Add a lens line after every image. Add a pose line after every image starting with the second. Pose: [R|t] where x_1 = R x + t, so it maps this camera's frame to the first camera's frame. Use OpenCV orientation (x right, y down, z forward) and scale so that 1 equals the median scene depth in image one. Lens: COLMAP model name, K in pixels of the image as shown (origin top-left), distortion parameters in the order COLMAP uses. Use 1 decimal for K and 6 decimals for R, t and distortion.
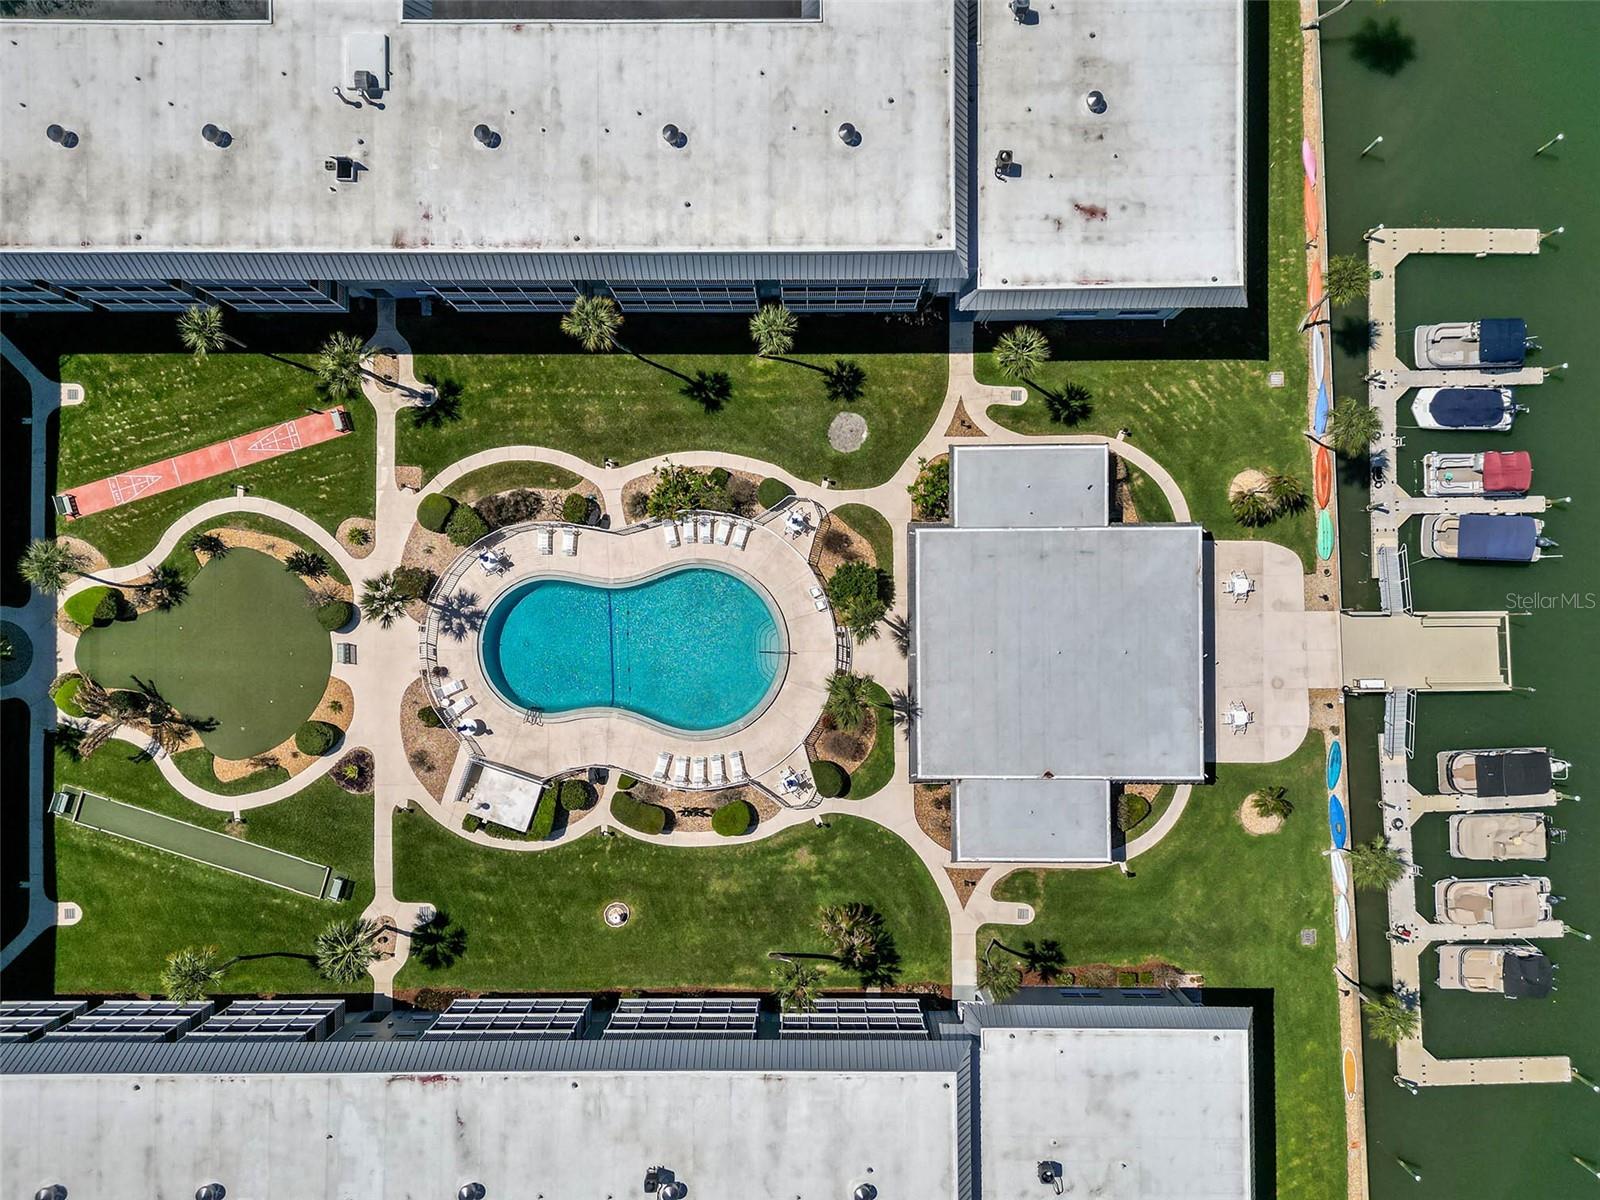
lens RADIAL K [[1113.0, 0, 800.0], [0, 1113.0, 600.0], [0, 0, 1]] dist [0.067598, -0.070406]
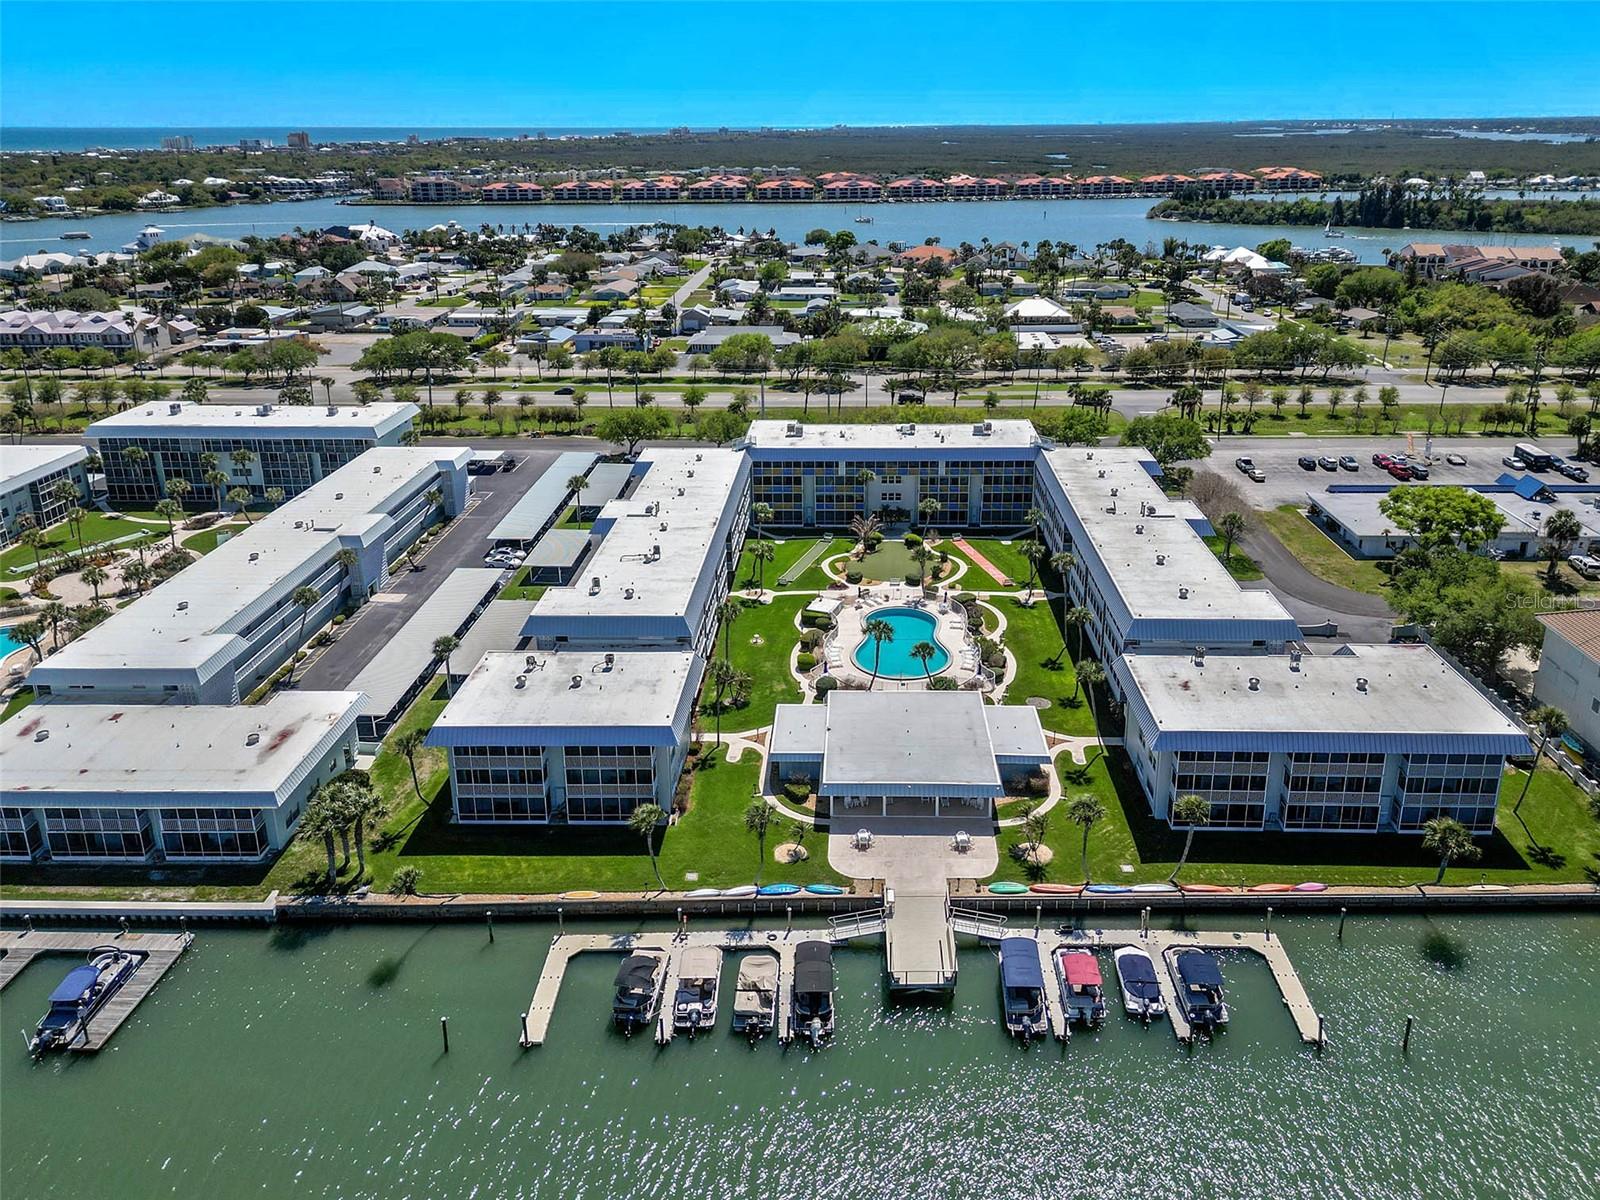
lens RADIAL K [[1129.3, 0, 830.3], [0, 1129.3, 566.1], [0, 0, 1]] dist [0.062266, -0.073170]
pose [[-0.030574, 0.370437, -0.928354, 1.511705], [-0.999044, 0.017699, 0.039965, 0.082796], [0.031235, 0.928689, 0.369542, 0.196759]]
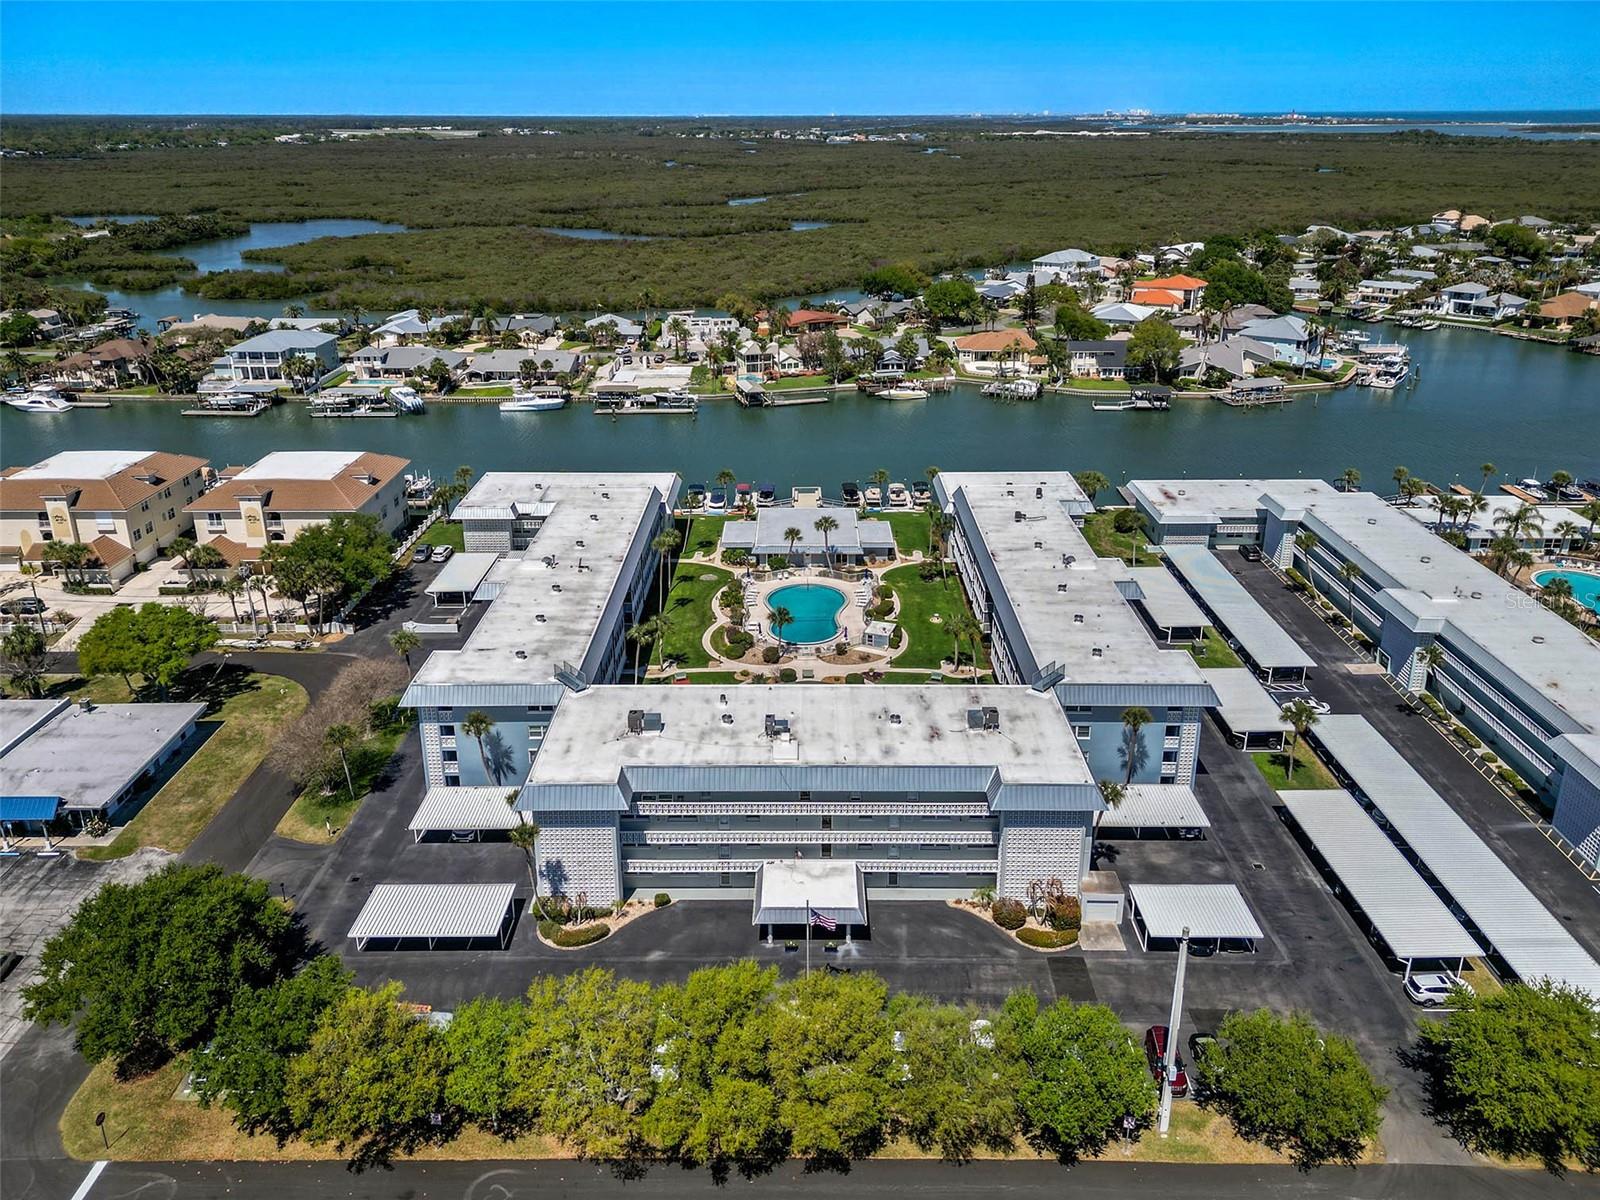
lens RADIAL K [[1113.0, 0, 800.0], [0, 1113.0, 600.0], [0, 0, 1]] dist [0.067598, -0.070406]
pose [[0.005763, -0.386888, 0.922109, -2.017845], [0.999829, 0.018457, 0.001495, 0.028247], [-0.017598, 0.921942, 0.386928, 0.181996]]
